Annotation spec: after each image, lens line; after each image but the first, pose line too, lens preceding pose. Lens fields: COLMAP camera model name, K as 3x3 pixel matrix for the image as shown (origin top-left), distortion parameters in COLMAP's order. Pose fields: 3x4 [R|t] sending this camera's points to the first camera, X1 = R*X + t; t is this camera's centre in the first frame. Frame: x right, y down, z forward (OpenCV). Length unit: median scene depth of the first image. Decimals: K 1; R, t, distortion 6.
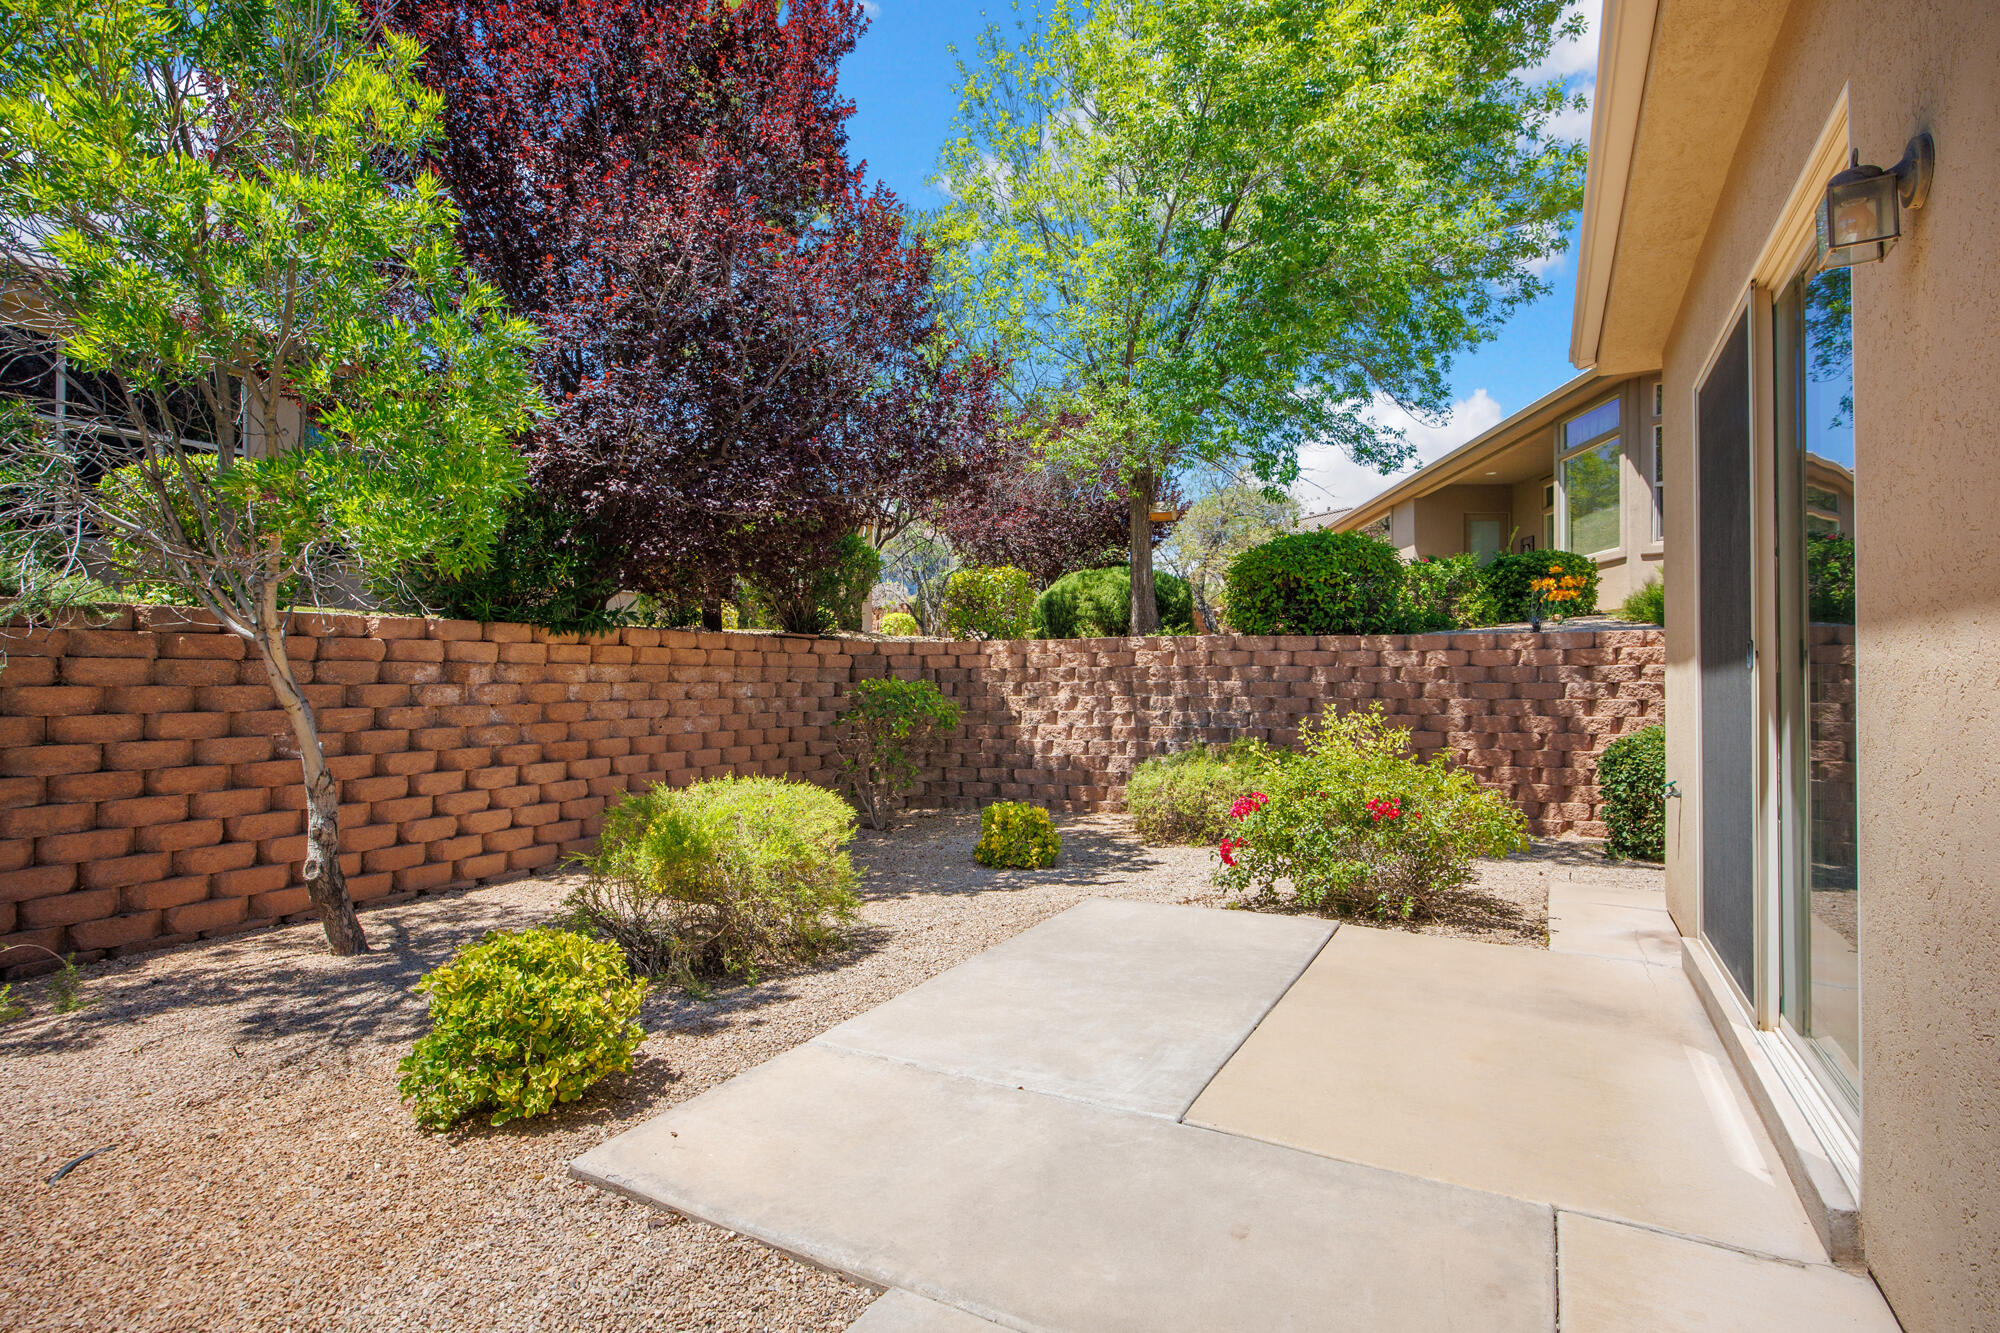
lens RADIAL K [[965.7, 0, 1009.4], [0, 965.7, 678.4], [0, 0, 1]] dist [0.003613, -0.000773]
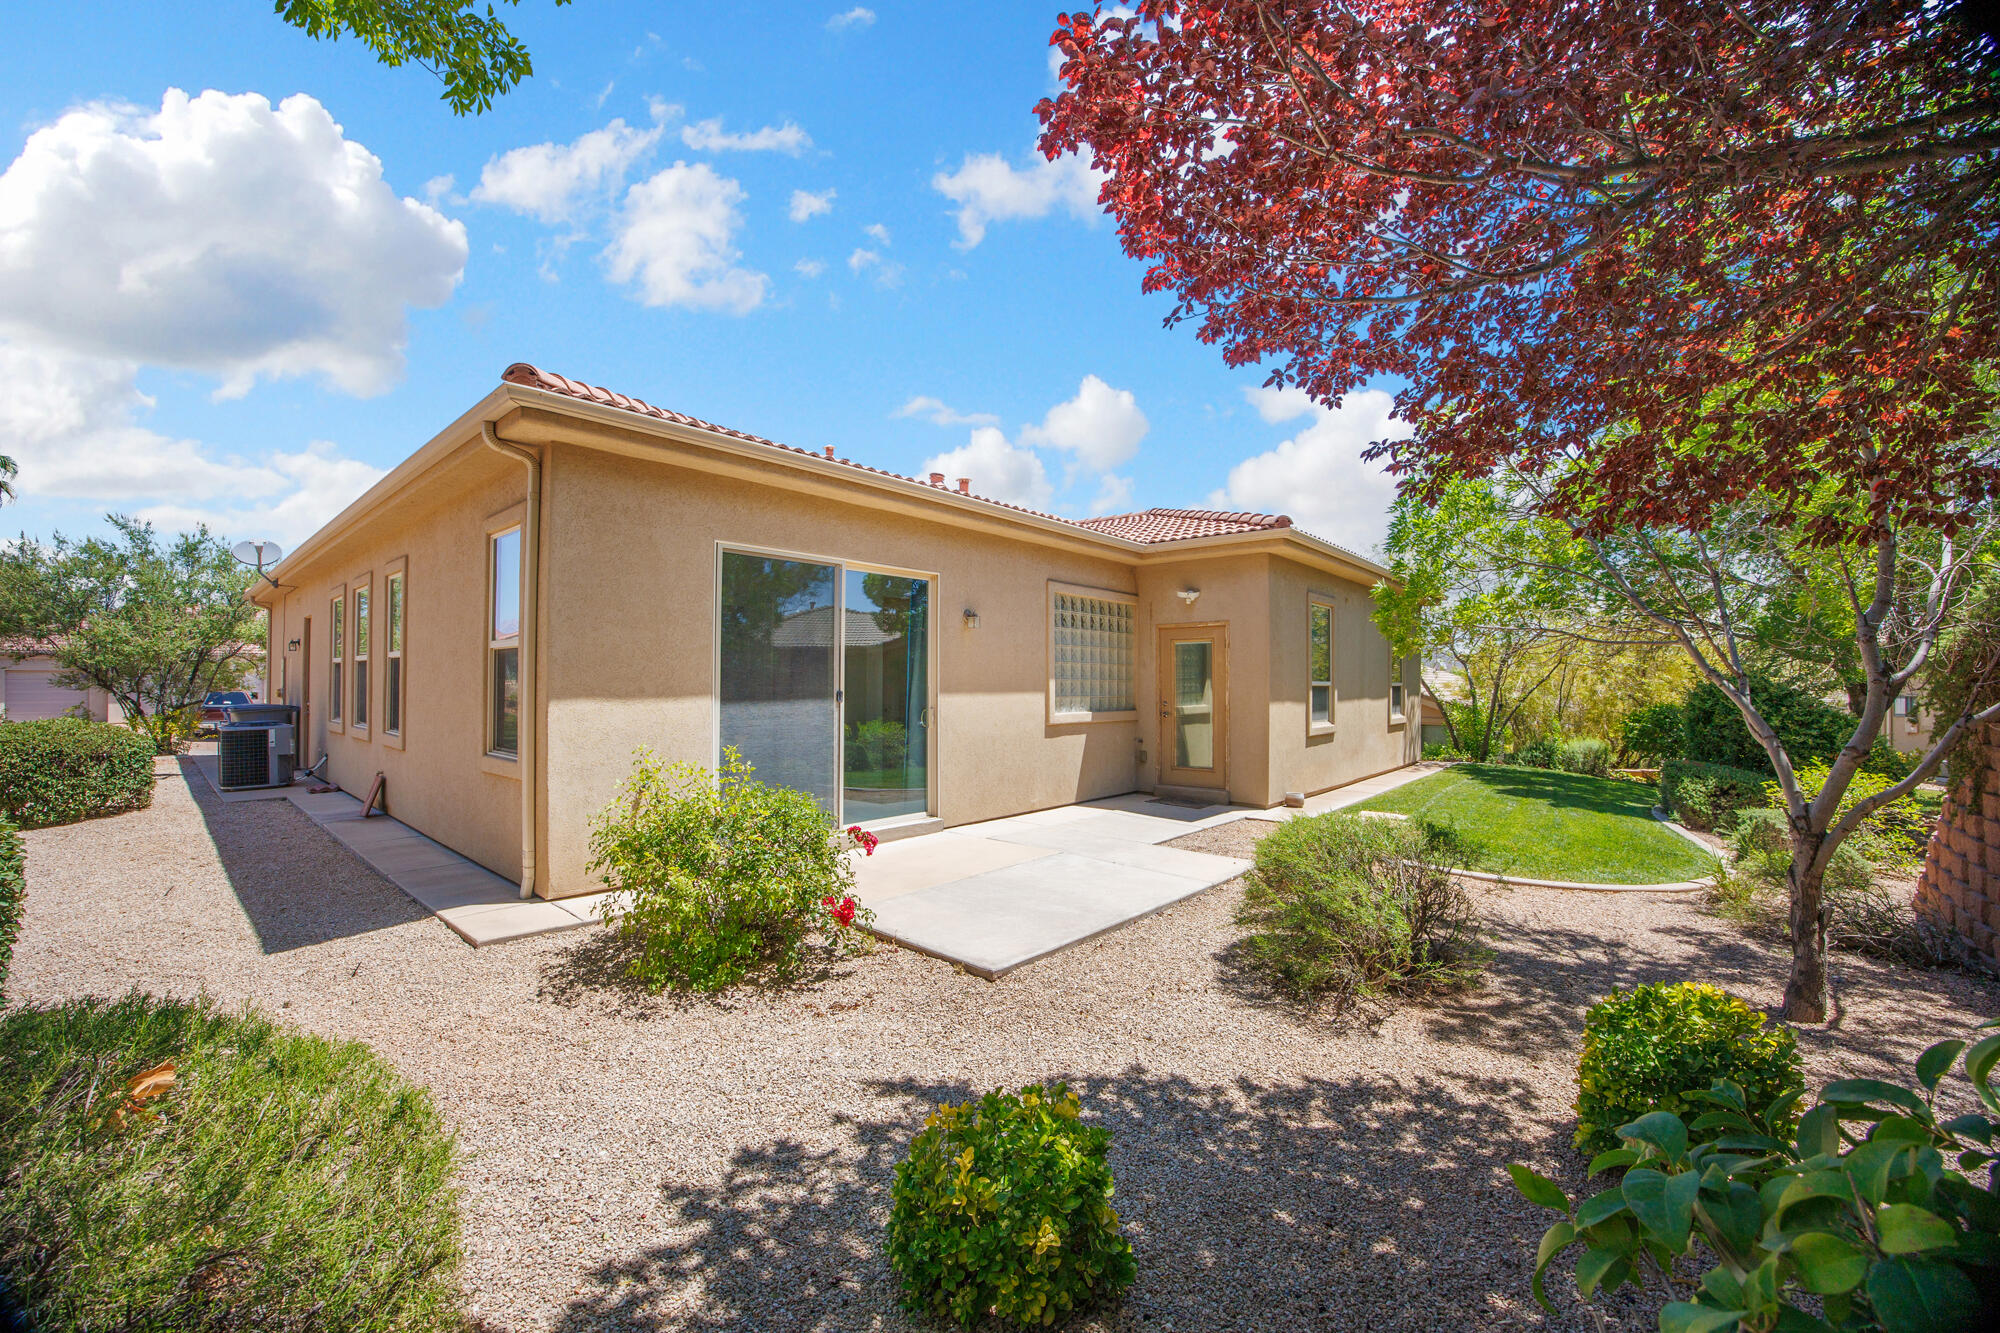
lens RADIAL K [[805.6, 0, 996.1], [0, 805.6, 680.5], [0, 0, 1]] dist [0.007385, -0.000572]
pose [[-0.975433, -0.007415, 0.220173, -0.113611], [-0.009406, 0.999924, -0.007998, -0.031661], [-0.220097, -0.009872, -0.975428, 2.315586]]
